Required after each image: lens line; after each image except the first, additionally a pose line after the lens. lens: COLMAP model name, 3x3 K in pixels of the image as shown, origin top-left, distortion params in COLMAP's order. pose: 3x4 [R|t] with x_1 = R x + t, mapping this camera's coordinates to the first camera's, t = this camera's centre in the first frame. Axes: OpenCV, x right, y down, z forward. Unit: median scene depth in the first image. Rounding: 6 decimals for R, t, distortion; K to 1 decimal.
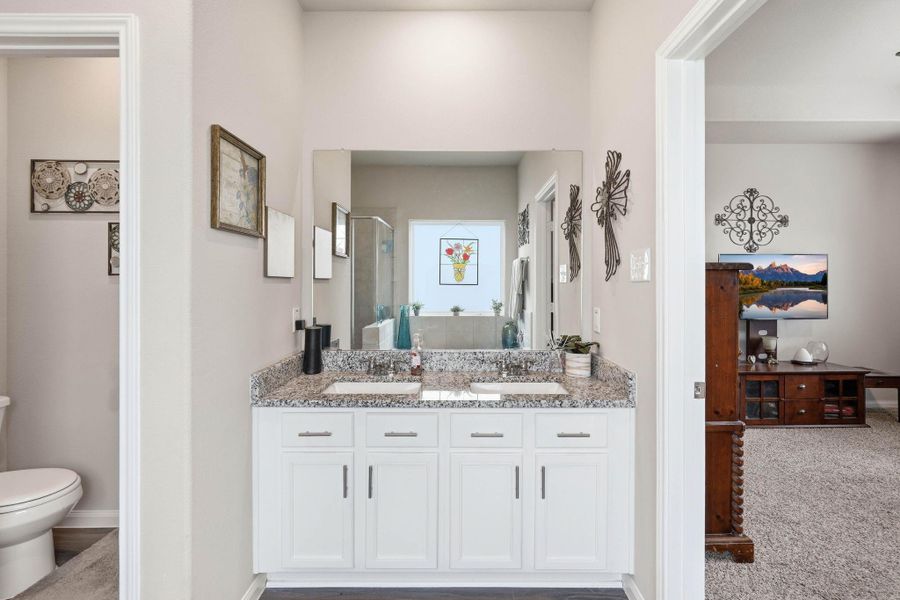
lens RADIAL K [[416.1, 0, 453.0], [0, 416.1, 281.3], [0, 0, 1]] dist [-0.001744, 0.000105]
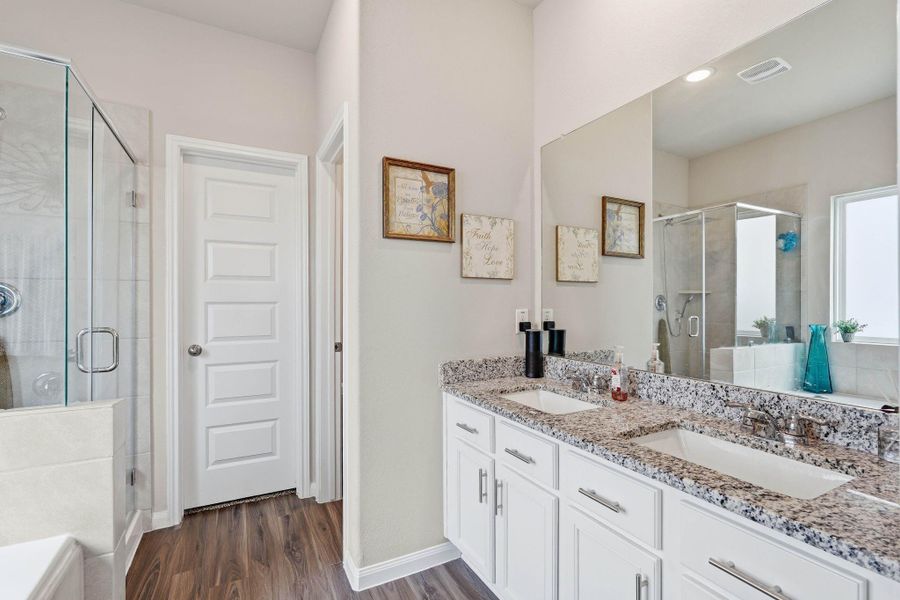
lens RADIAL K [[409.8, 0, 453.7], [0, 409.8, 300.8], [0, 0, 1]] dist [-0.002084, 0.004439]
pose [[0.472274, -0.008452, -0.881411, 0.440586], [0.004977, 0.999964, -0.006923, 0.052145], [0.881438, -0.001117, 0.472299, 0.408953]]
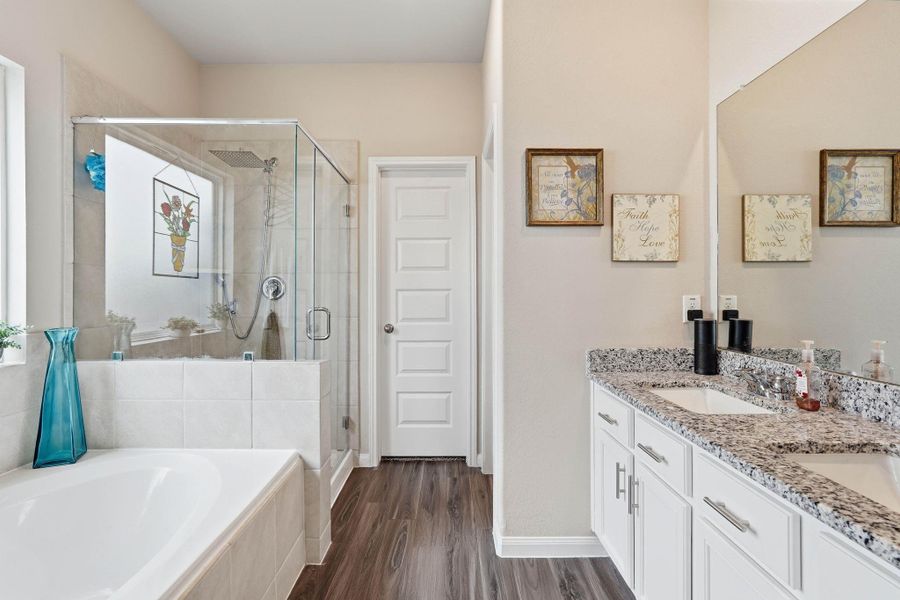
lens RADIAL K [[416.2, 0, 456.4], [0, 416.2, 287.1], [0, 0, 1]] dist [-0.002052, 0.011317]
pose [[0.015673, -0.016007, -0.999749, 0.521896], [0.005883, 0.999856, -0.015917, 0.060466], [0.999860, -0.005633, 0.015765, 0.517197]]
